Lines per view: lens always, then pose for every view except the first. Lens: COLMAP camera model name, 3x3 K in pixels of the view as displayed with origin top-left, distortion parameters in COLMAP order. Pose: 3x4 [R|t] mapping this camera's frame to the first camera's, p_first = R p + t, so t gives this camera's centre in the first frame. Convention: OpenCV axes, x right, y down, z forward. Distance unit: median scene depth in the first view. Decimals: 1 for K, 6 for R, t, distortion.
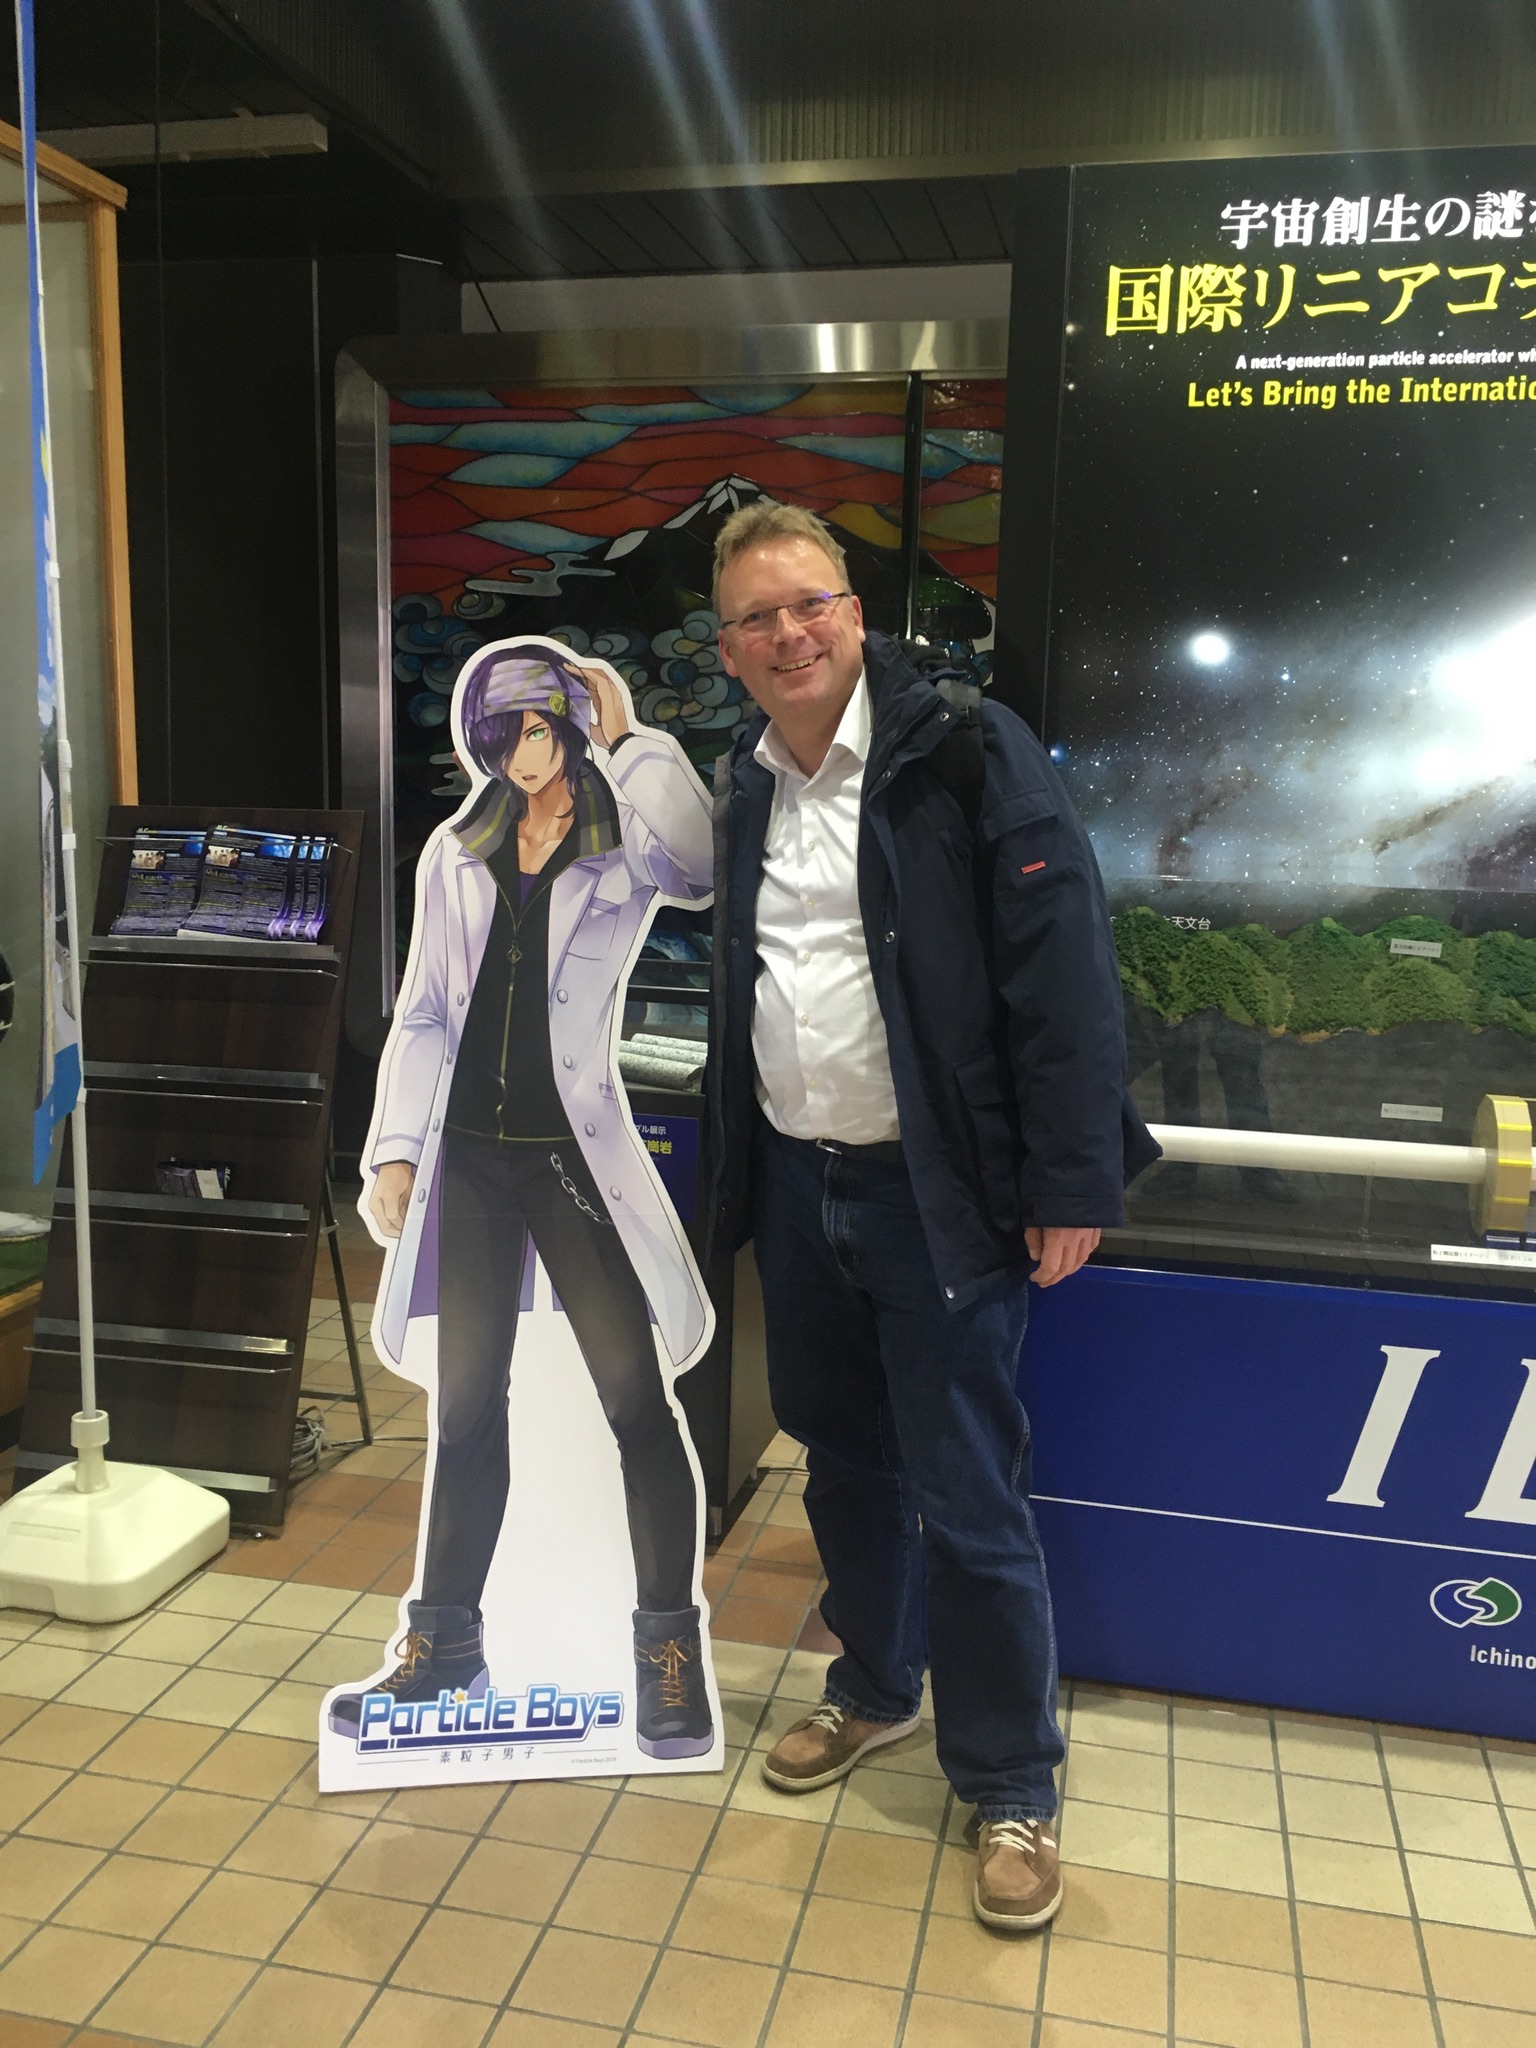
lens RADIAL K [[1710.6, 0, 755.3], [0, 1710.6, 1043.7], [0, 0, 1]] dist [0.067101, -0.102756]
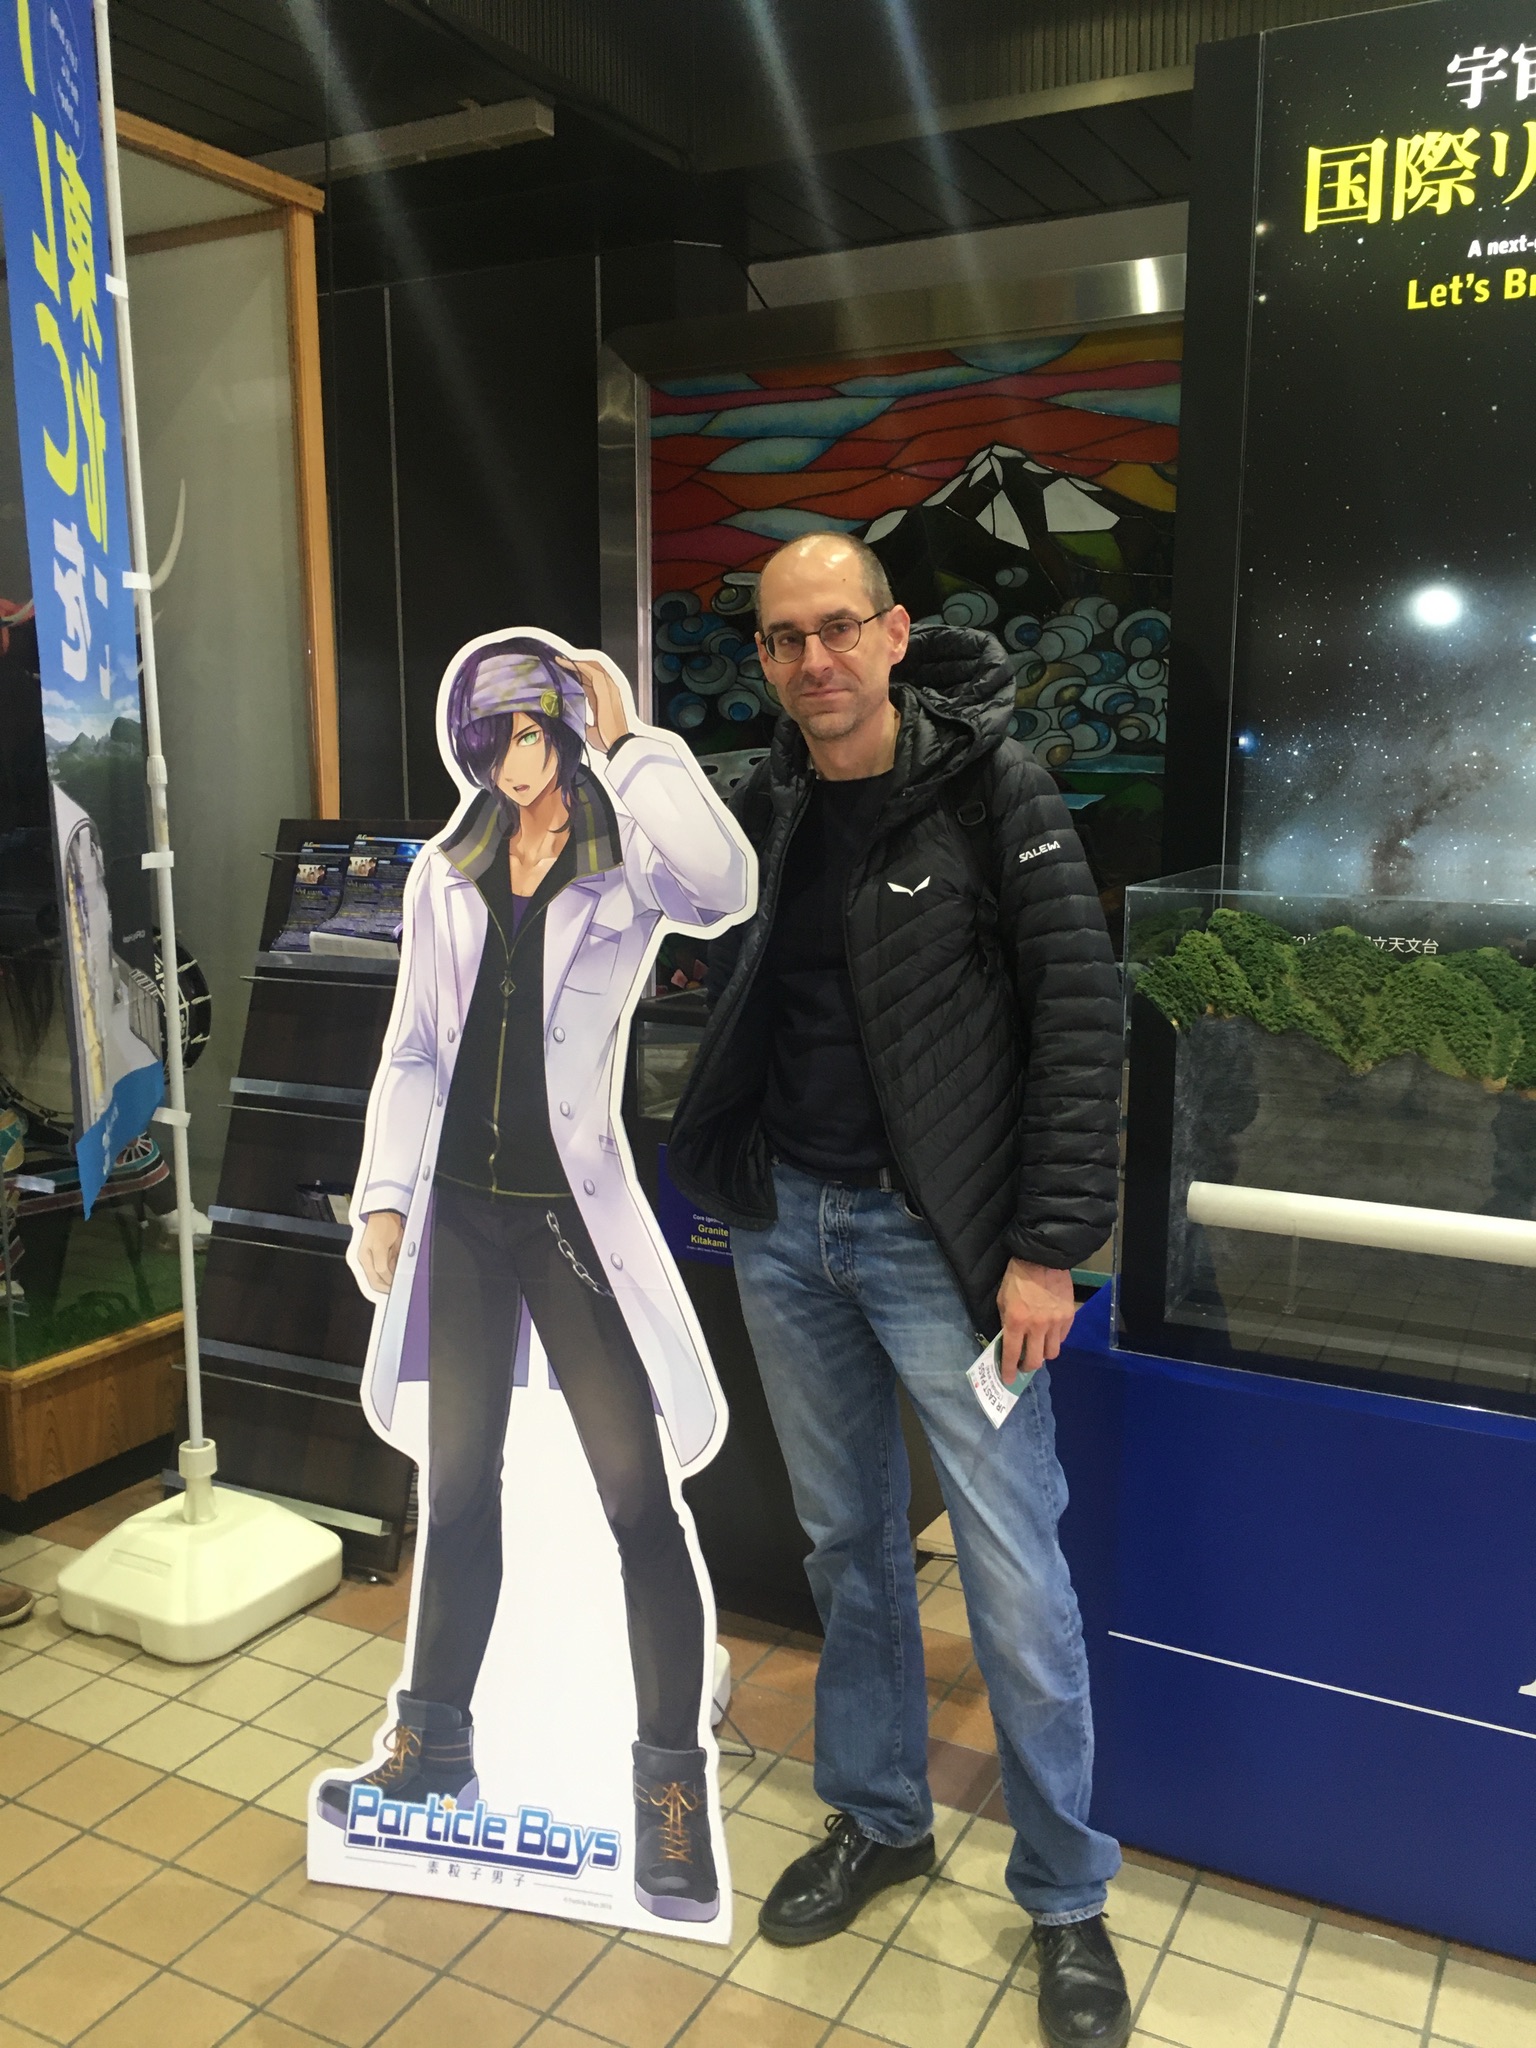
lens RADIAL K [[1710.6, 0, 757.9], [0, 1710.6, 1043.4], [0, 0, 1]] dist [0.067101, -0.102756]
pose [[0.966471, 0.018668, -0.256096, 0.172886], [-0.017931, 0.999826, 0.005213, -0.023887], [0.256148, -0.000446, 0.966637, 0.139667]]
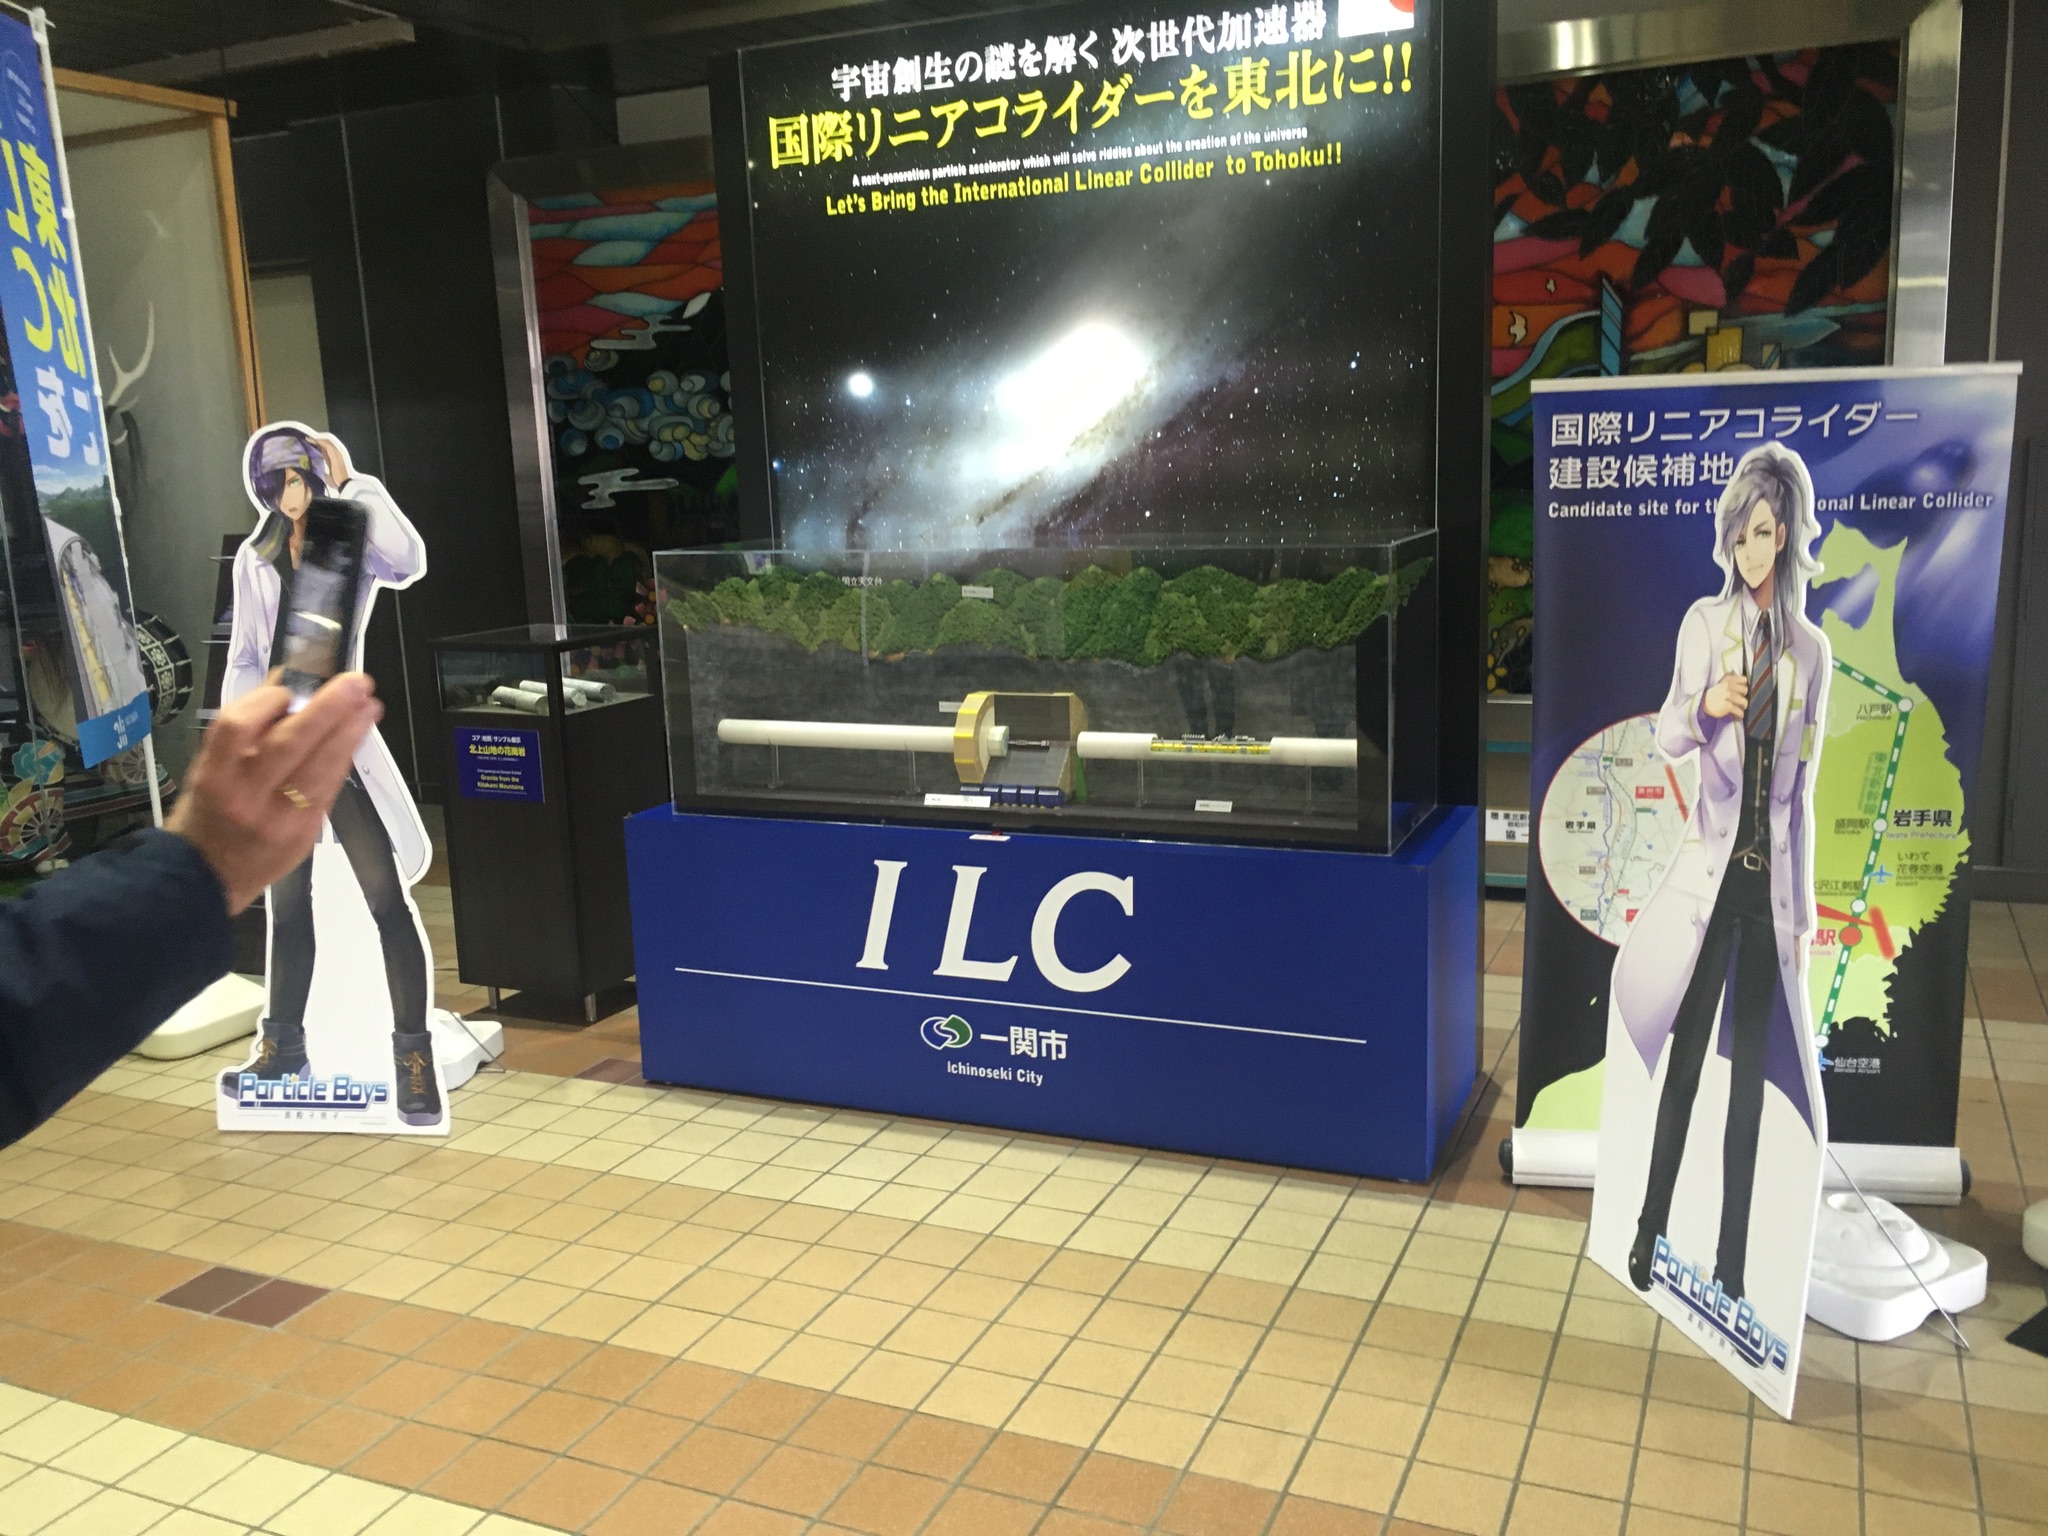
lens RADIAL K [[1710.6, 0, 1012.9], [0, 1710.6, 774.6], [0, 0, 1]] dist [0.067101, -0.102756]
pose [[0.979591, -0.026368, -0.199266, 0.677304], [0.031775, 0.999207, 0.023984, 0.060612], [0.198476, -0.029826, 0.979652, -0.367813]]
